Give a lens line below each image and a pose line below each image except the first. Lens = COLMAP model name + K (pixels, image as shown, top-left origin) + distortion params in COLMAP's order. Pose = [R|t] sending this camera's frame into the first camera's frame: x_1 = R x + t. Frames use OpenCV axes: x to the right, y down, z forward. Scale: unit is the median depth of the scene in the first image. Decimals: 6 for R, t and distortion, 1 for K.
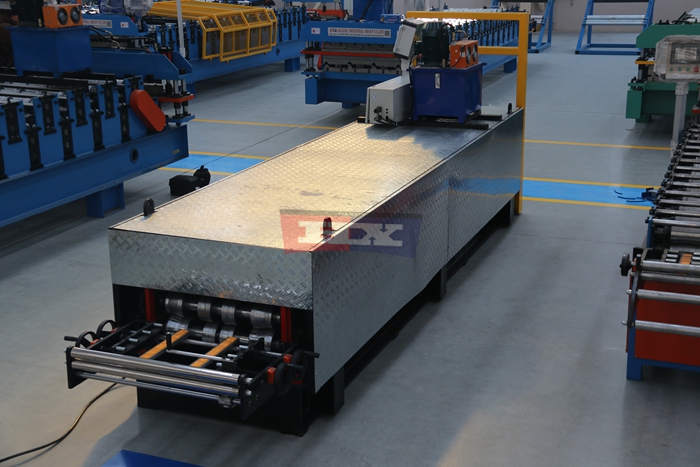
lens RADIAL K [[1001.0, 0, 350.0], [0, 1001.0, 233.5], [0, 0, 1]] dist [0.227952, 0.004599]
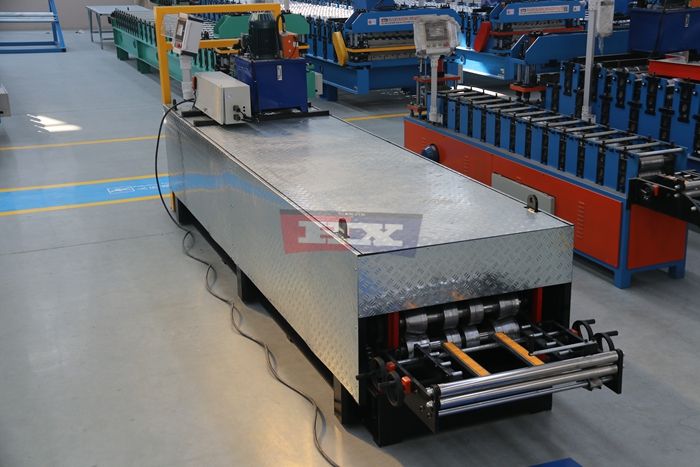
lens RADIAL K [[1015.5, 0, 350.0], [0, 1015.5, 233.5], [0, 0, 1]] dist [0.181938, 0.058434]
pose [[0.684859, -0.206103, 0.698921, -0.824585], [0.207887, 0.974567, 0.083683, -0.095442], [-0.698392, 0.087985, 0.710287, 0.368893]]
